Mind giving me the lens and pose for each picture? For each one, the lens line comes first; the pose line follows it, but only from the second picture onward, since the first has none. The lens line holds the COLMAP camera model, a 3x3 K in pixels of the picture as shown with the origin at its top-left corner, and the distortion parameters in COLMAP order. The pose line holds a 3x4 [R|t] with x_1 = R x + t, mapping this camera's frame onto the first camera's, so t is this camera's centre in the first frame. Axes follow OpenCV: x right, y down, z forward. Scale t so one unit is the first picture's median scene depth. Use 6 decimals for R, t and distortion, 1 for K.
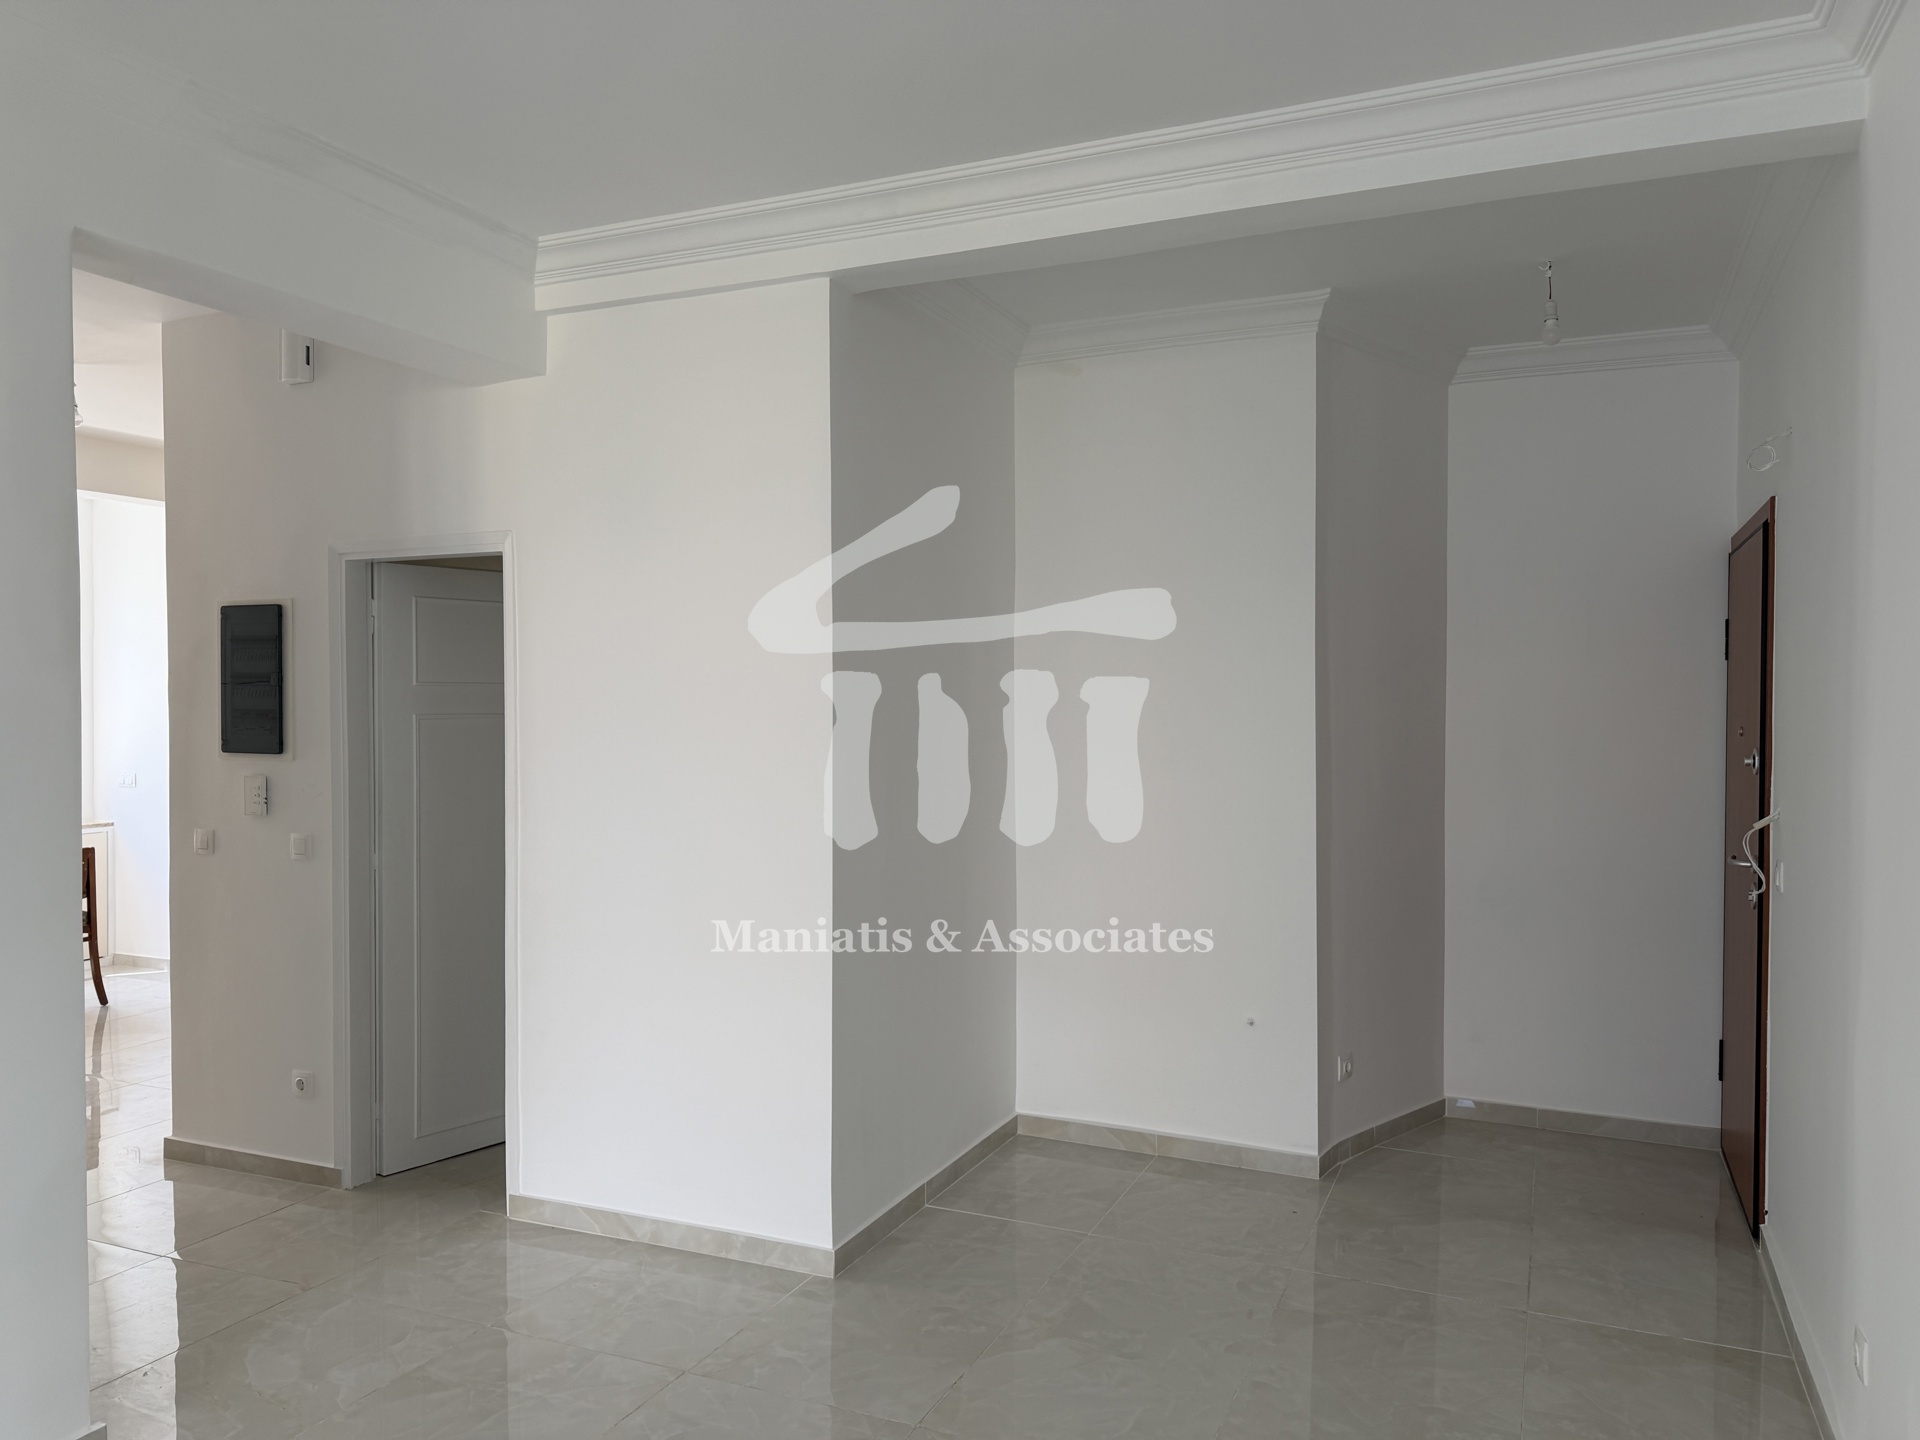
lens RADIAL K [[1361.6, 0, 959.1], [0, 1361.6, 729.3], [0, 0, 1]] dist [0.050603, -0.066409]
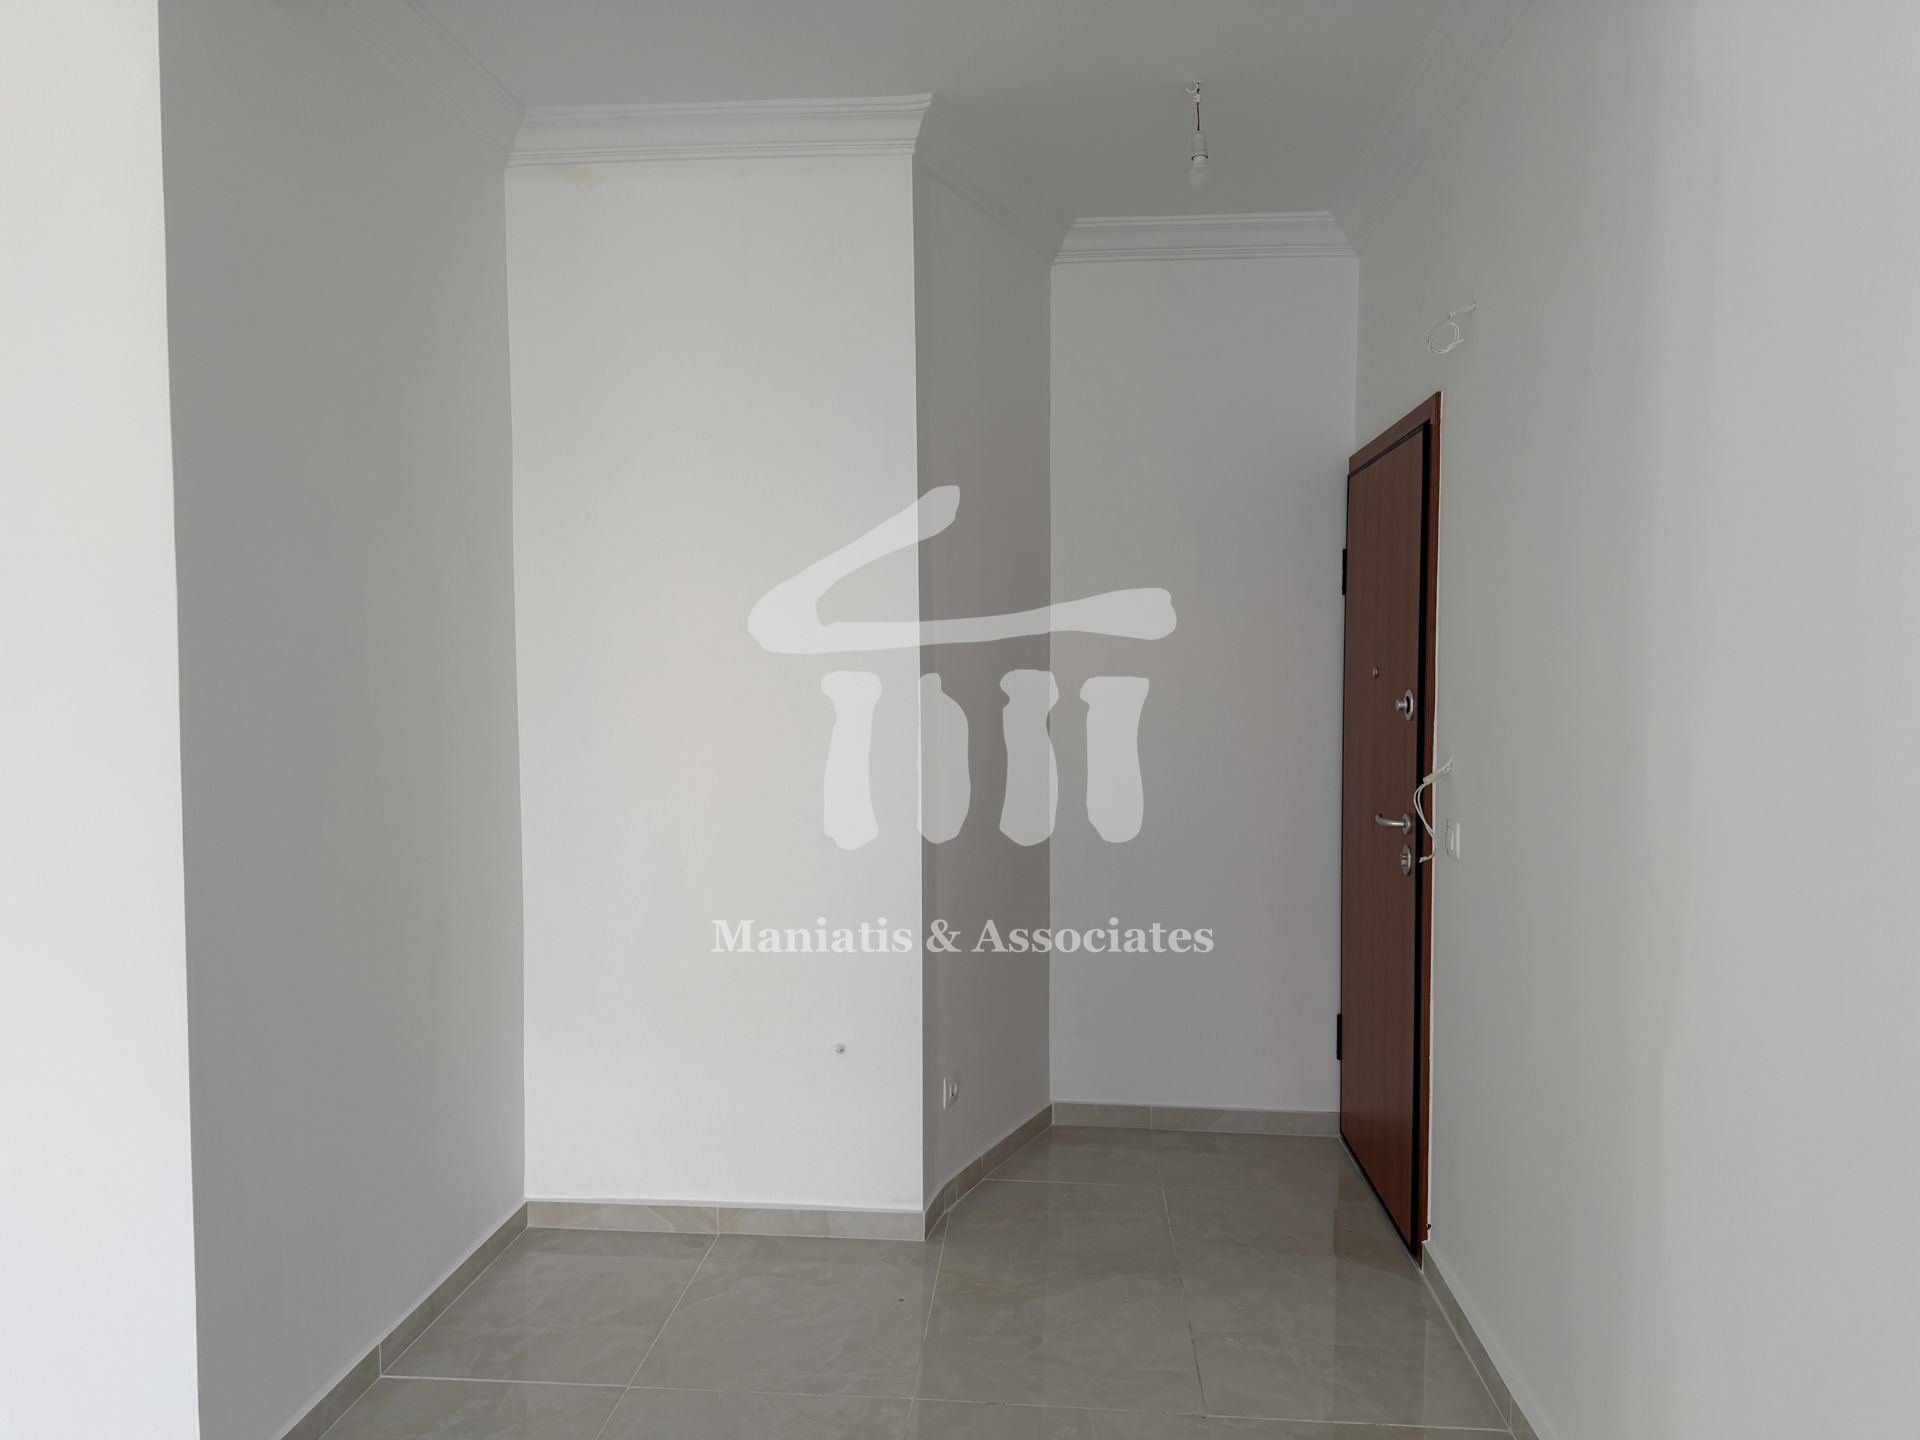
lens RADIAL K [[1361.6, 0, 959.1], [0, 1361.6, 729.3], [0, 0, 1]] dist [0.050603, -0.066409]
pose [[0.944905, -0.018339, 0.326832, 0.026753], [0.009367, 0.999535, 0.029005, 0.009461], [-0.327212, -0.024345, 0.944637, 0.243889]]
